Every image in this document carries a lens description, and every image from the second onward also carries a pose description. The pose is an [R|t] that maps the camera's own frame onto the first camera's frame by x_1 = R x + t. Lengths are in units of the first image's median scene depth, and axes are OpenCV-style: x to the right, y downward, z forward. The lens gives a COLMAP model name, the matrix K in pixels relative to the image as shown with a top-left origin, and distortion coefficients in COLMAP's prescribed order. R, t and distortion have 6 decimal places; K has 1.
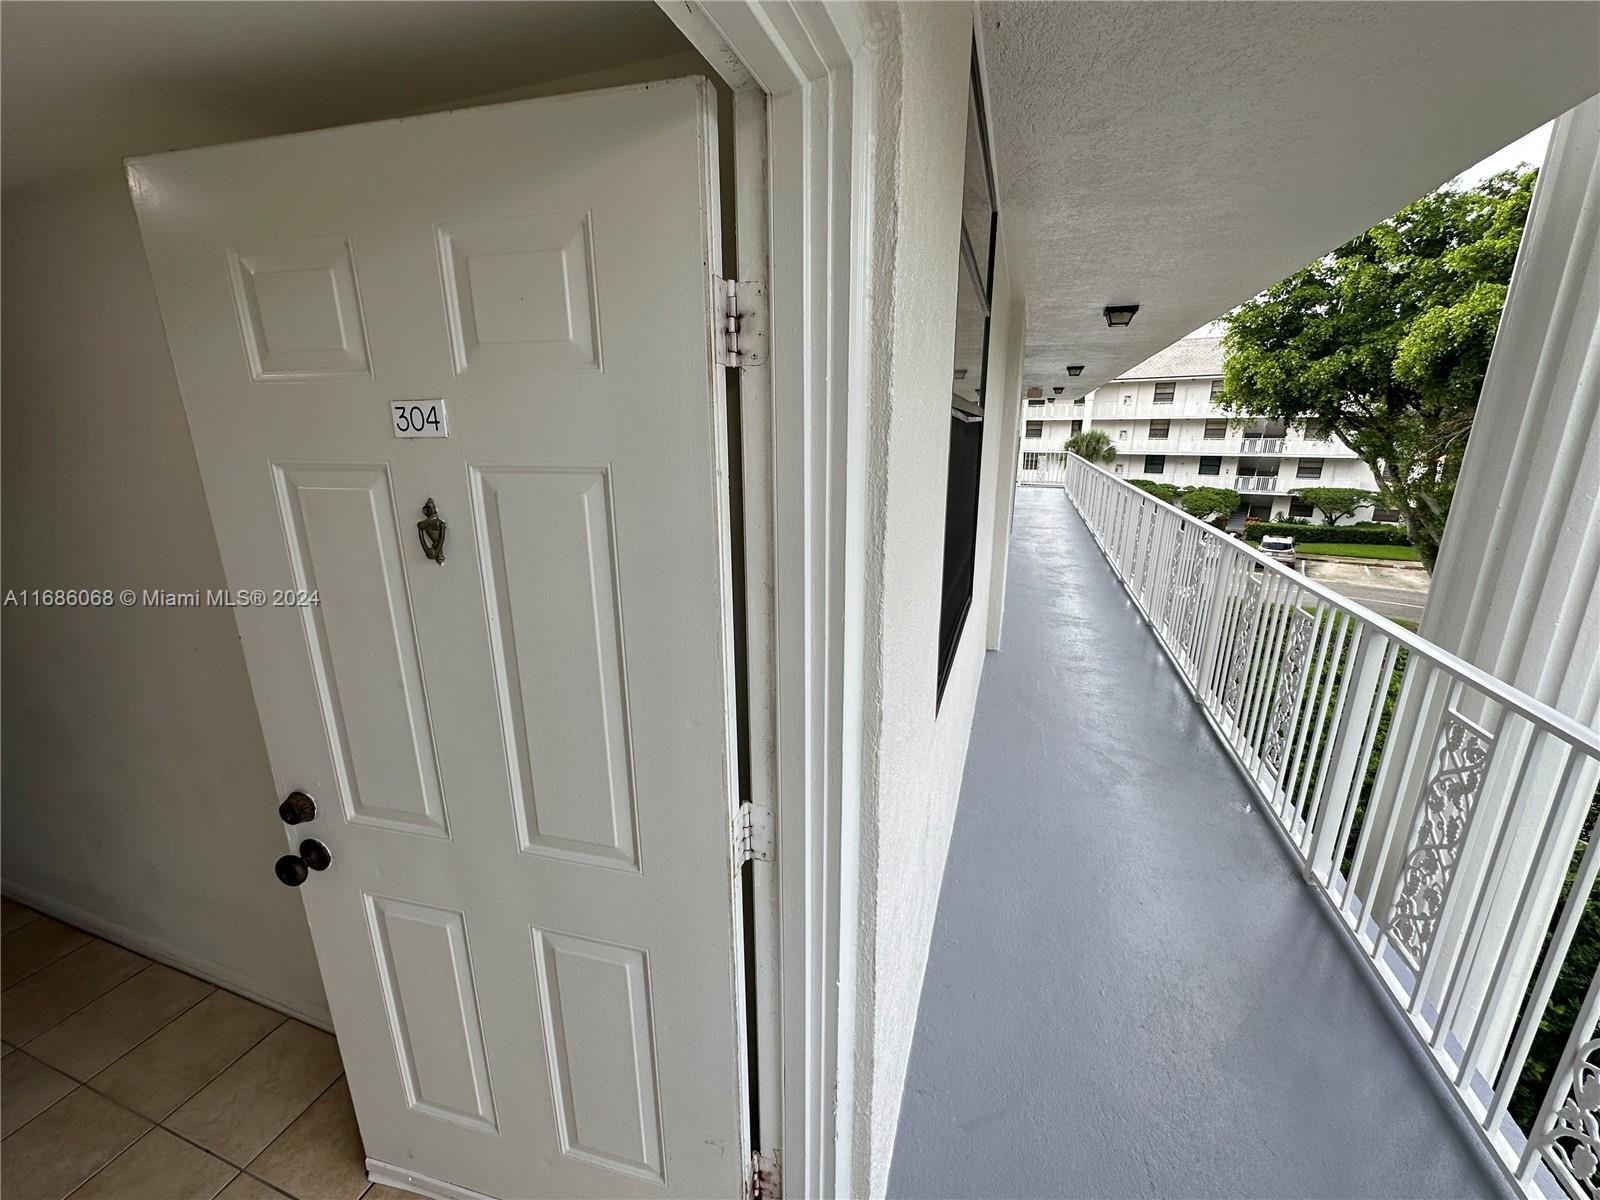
lens RADIAL K [[638.6, 0, 800.0], [0, 638.6, 600.0], [0, 0, 1]] dist [0.009165, 0.000047]
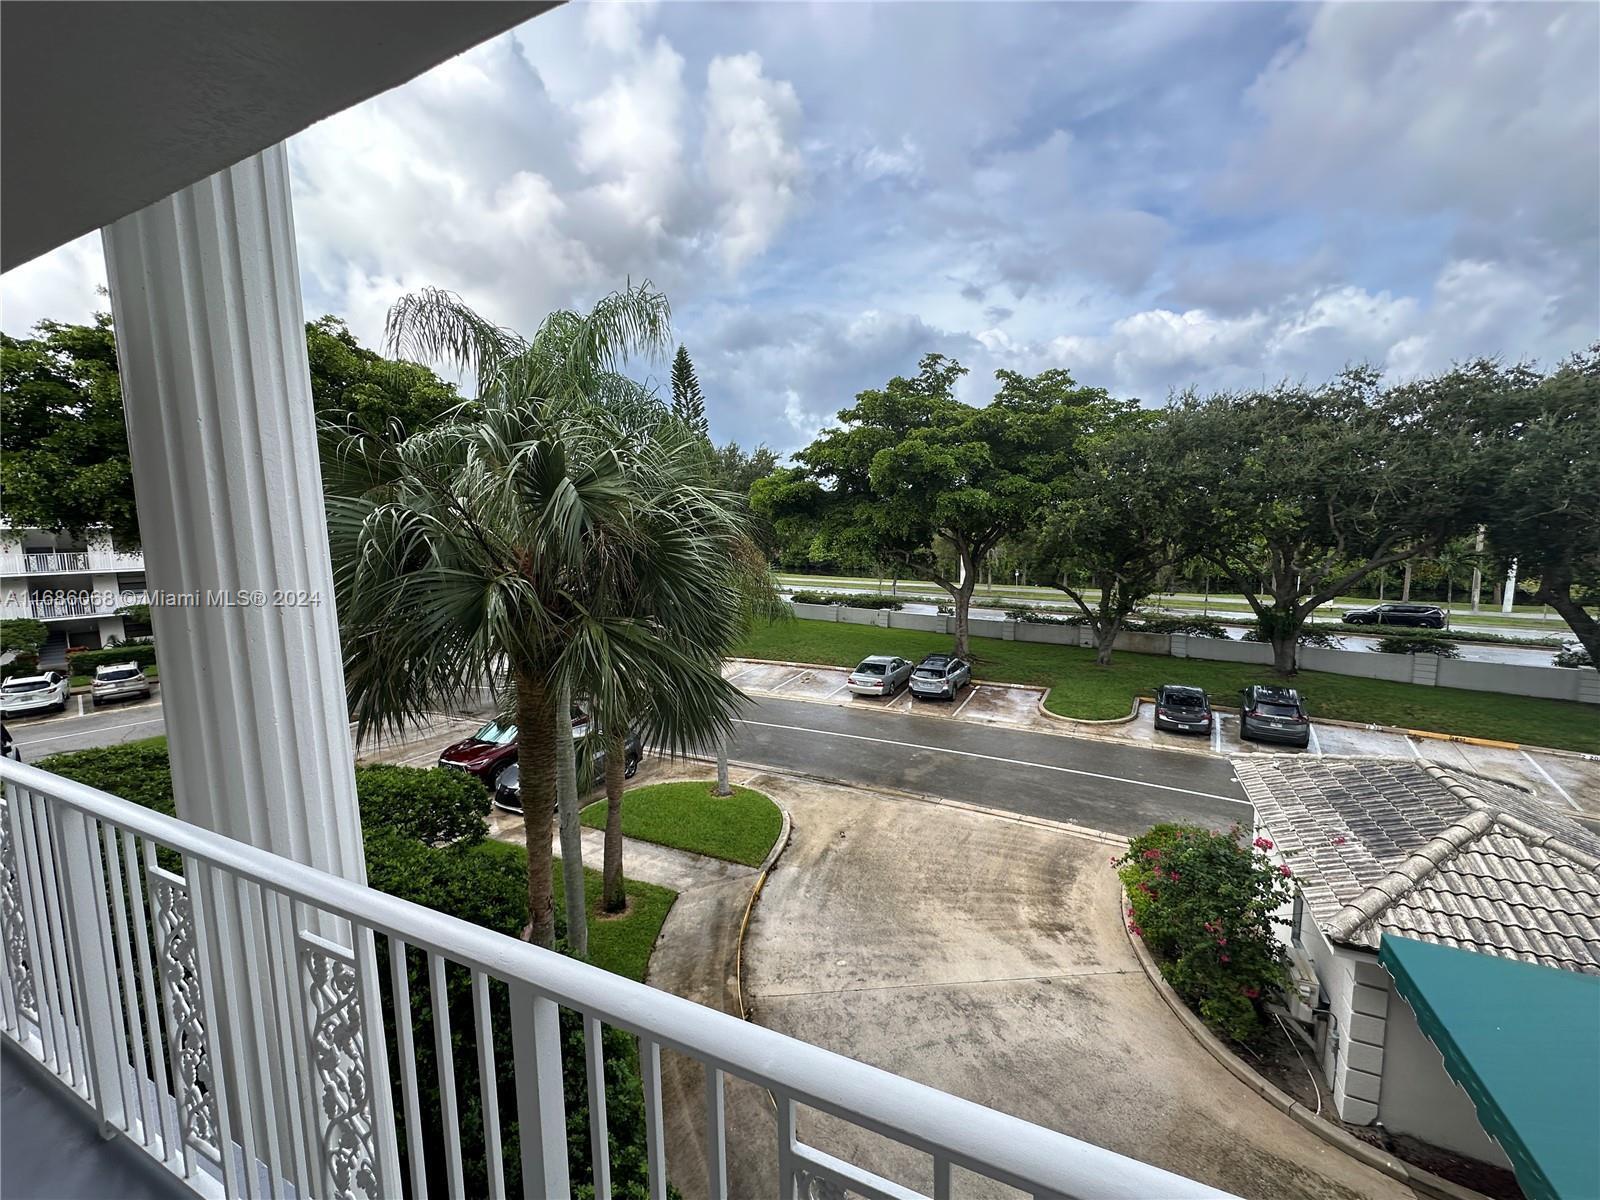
lens RADIAL K [[638.6, 0, 800.0], [0, 638.6, 600.0], [0, 0, 1]] dist [0.009165, 0.000047]
pose [[0.102230, -0.113214, 0.988297, 0.372308], [0.276055, 0.957710, 0.081154, -0.093166], [-0.955690, 0.264528, 0.129160, 0.253558]]
